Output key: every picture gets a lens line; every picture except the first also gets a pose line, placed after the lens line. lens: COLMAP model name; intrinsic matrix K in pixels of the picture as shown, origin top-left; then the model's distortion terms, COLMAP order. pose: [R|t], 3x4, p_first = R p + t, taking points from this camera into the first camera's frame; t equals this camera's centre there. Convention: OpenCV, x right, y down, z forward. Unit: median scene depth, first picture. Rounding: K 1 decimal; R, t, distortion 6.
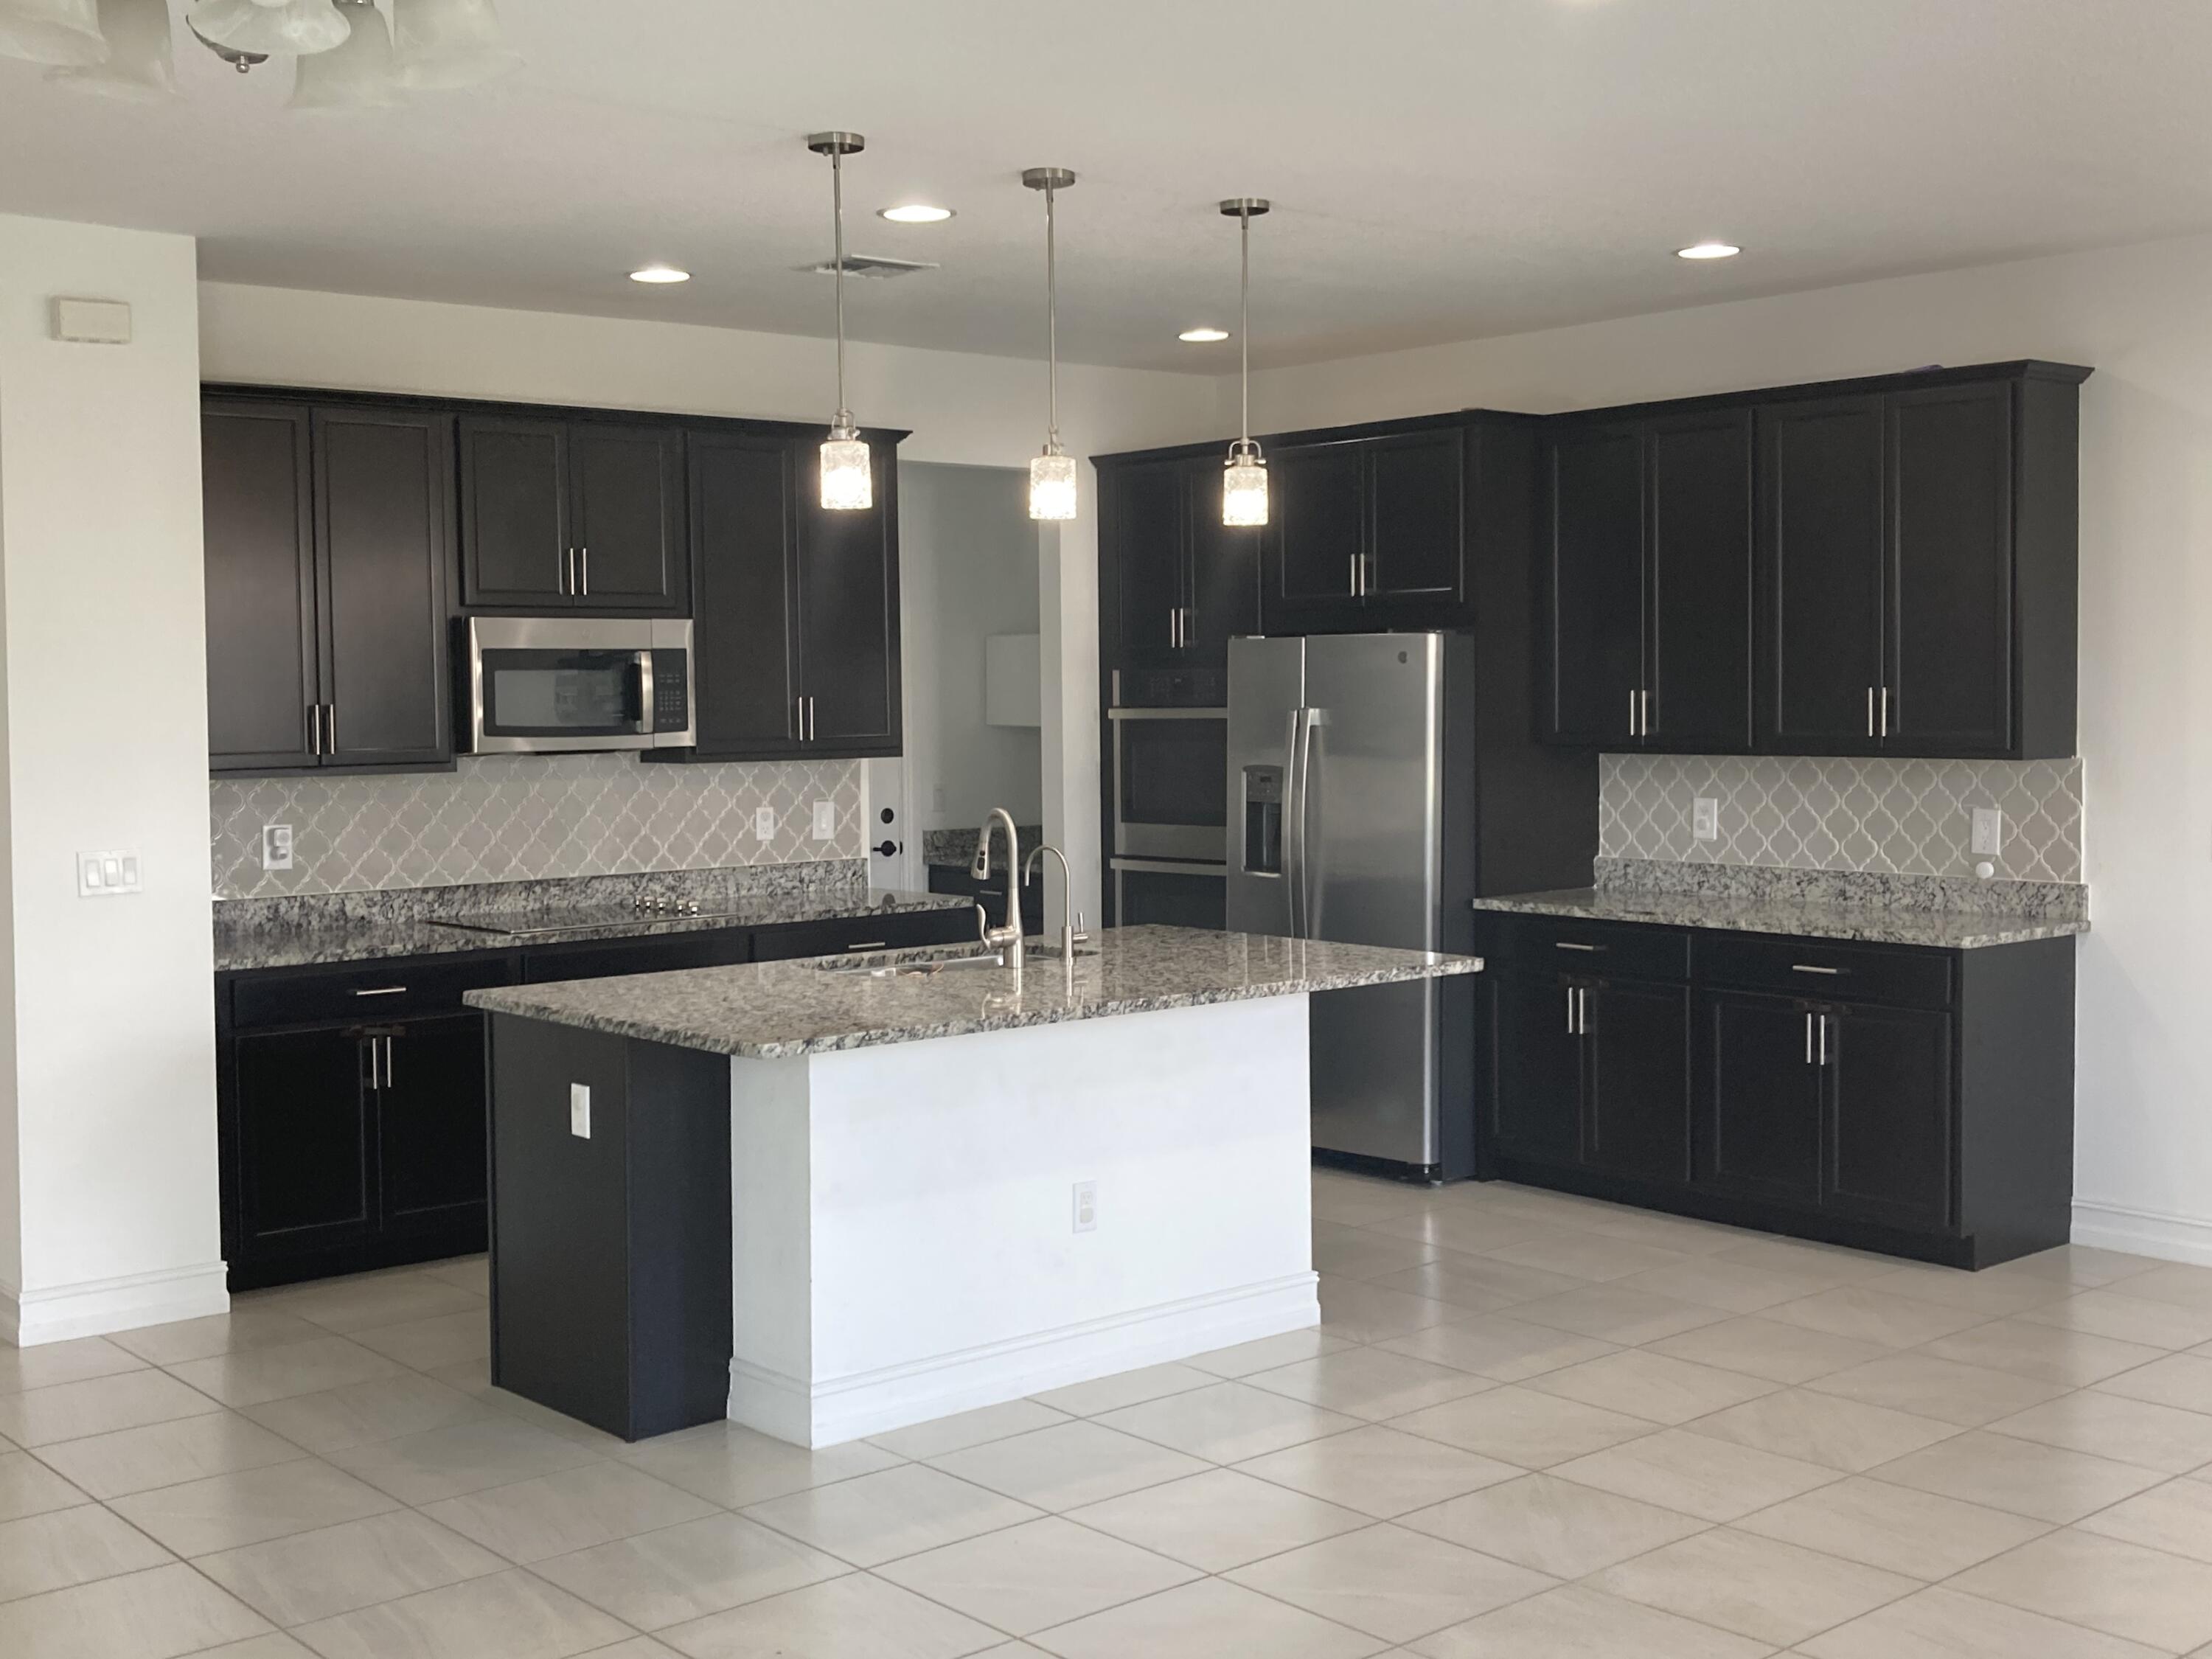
lens RADIAL K [[2534.4, 0, 1109.9], [0, 2534.4, 832.0], [0, 0, 1]] dist [0.077294, 0.000000]
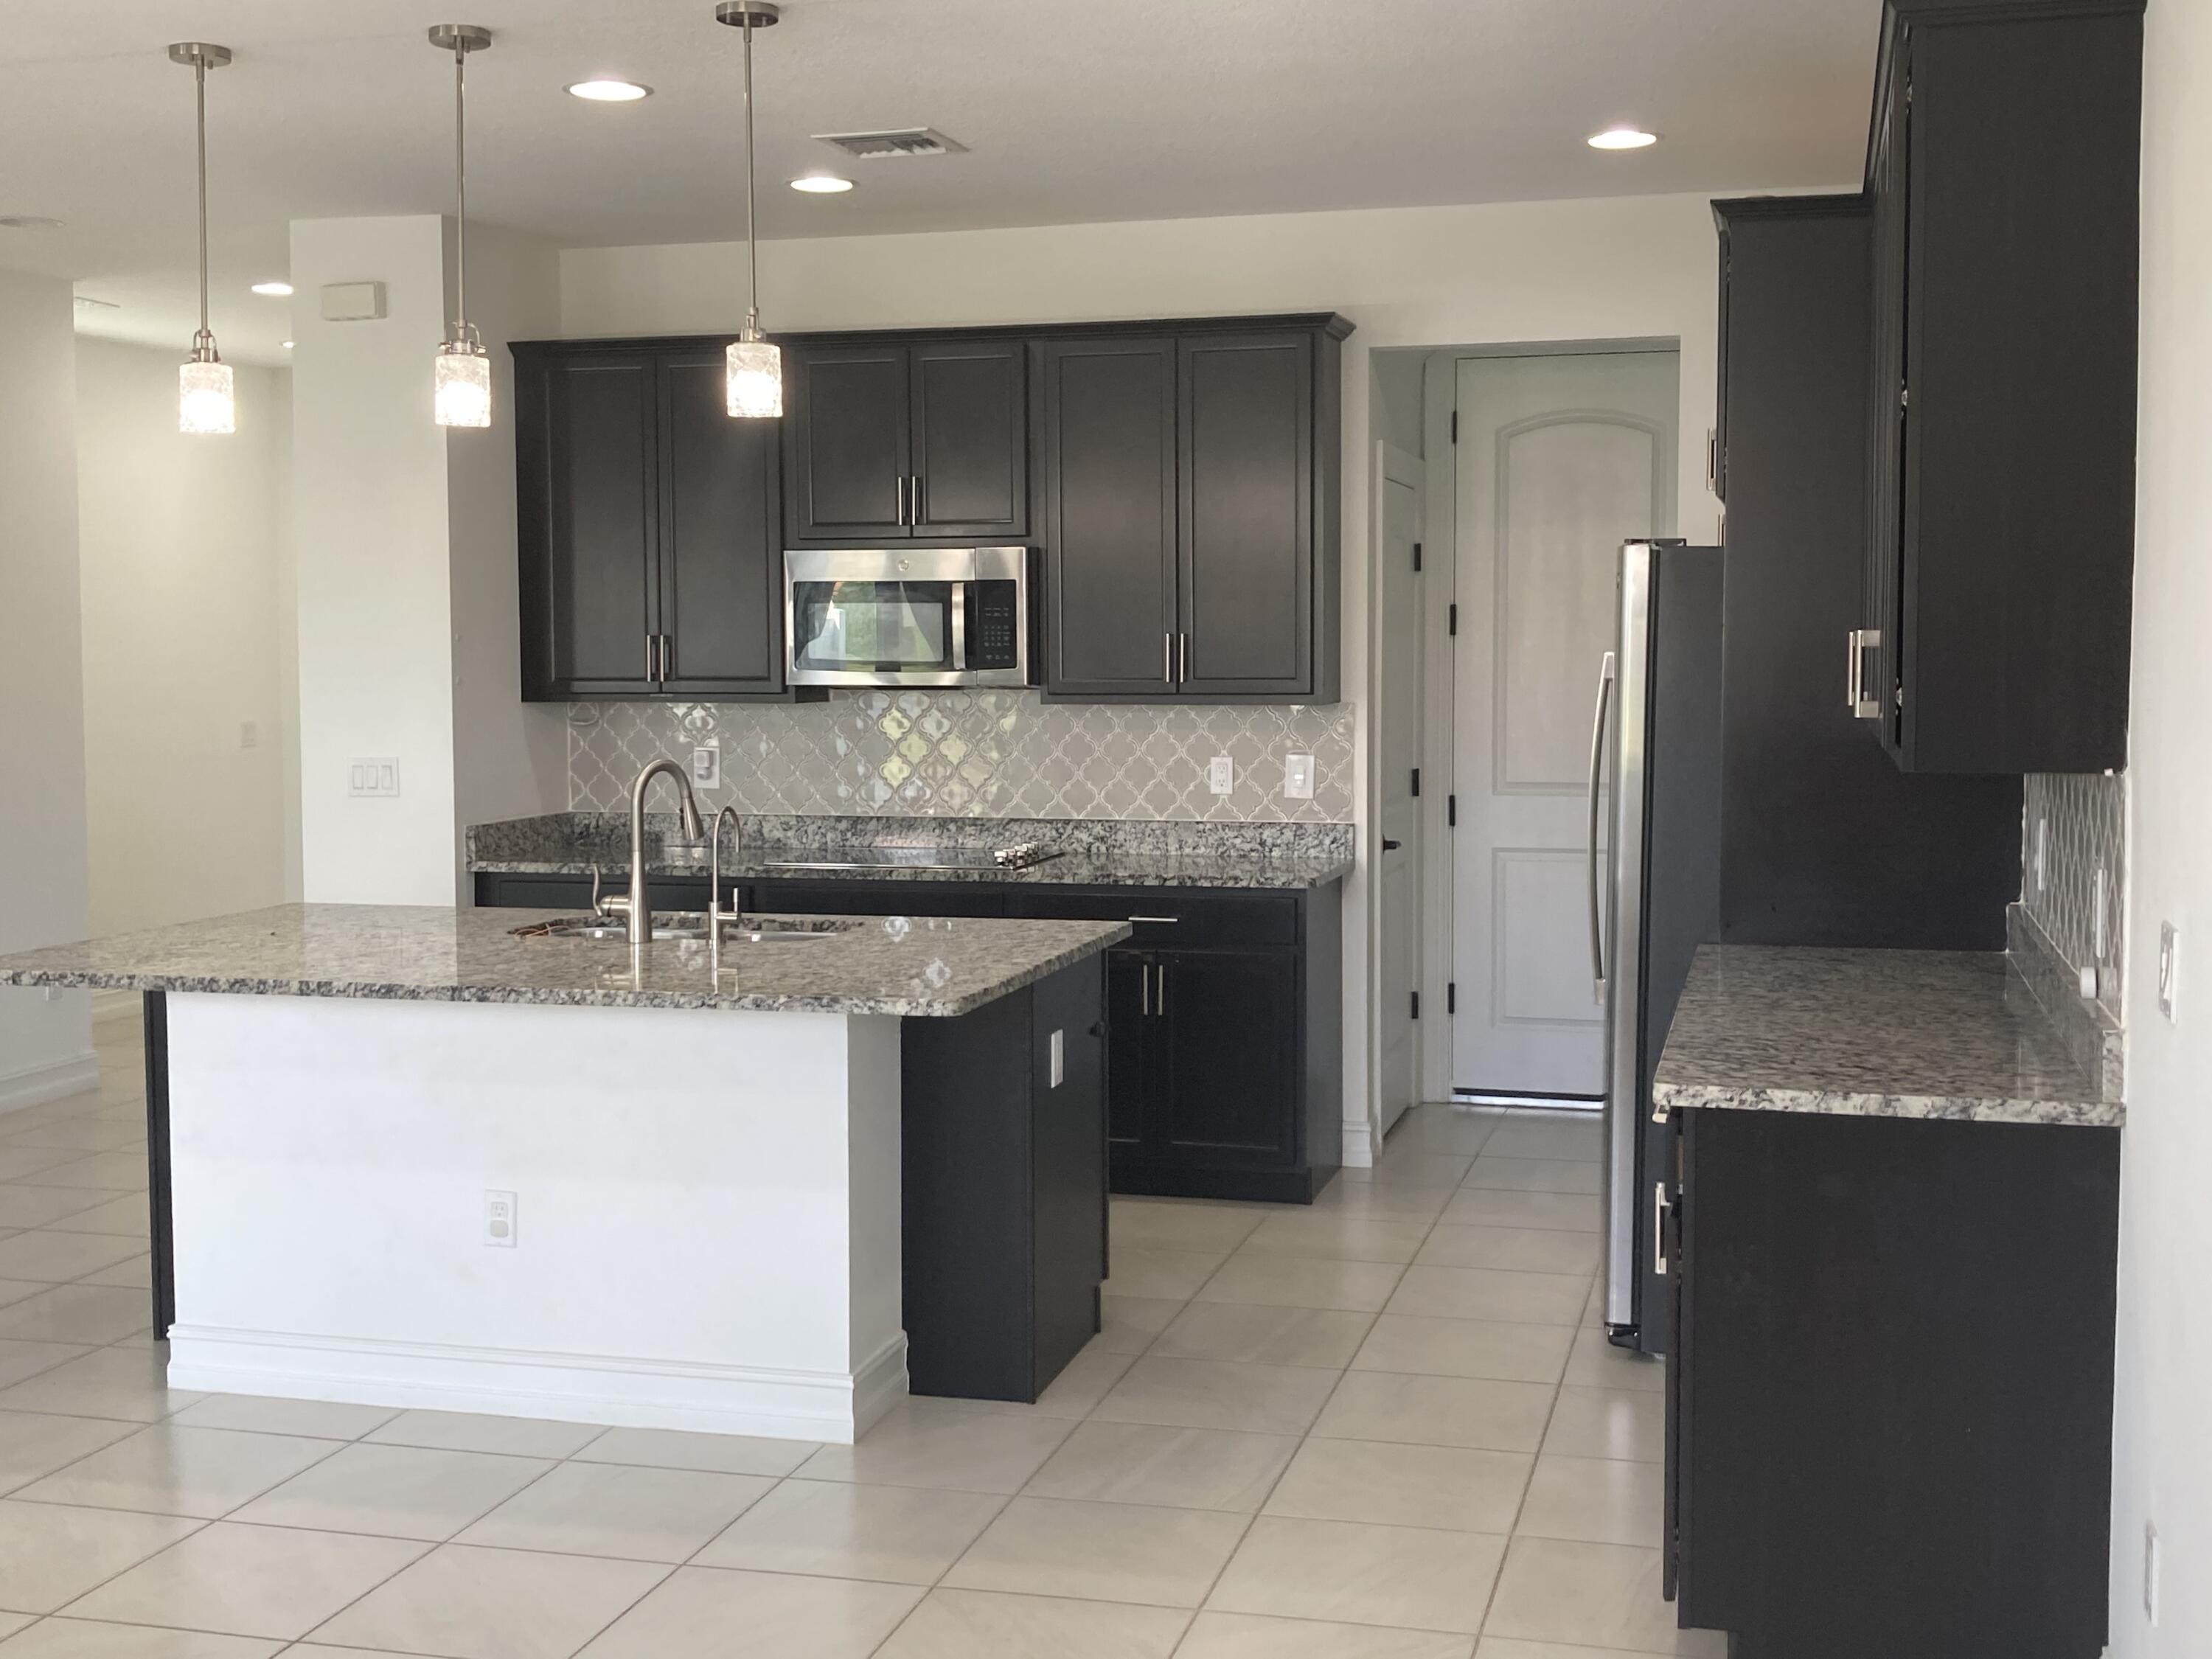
lens RADIAL K [[2534.4, 0, 1109.5], [0, 2534.4, 826.1], [0, 0, 1]] dist [0.077294, 0.000000]
pose [[0.560045, 0.073513, -0.825194, 0.639464], [-0.050908, 0.997227, 0.054289, -0.035371], [0.826897, 0.011605, 0.562234, 0.524736]]
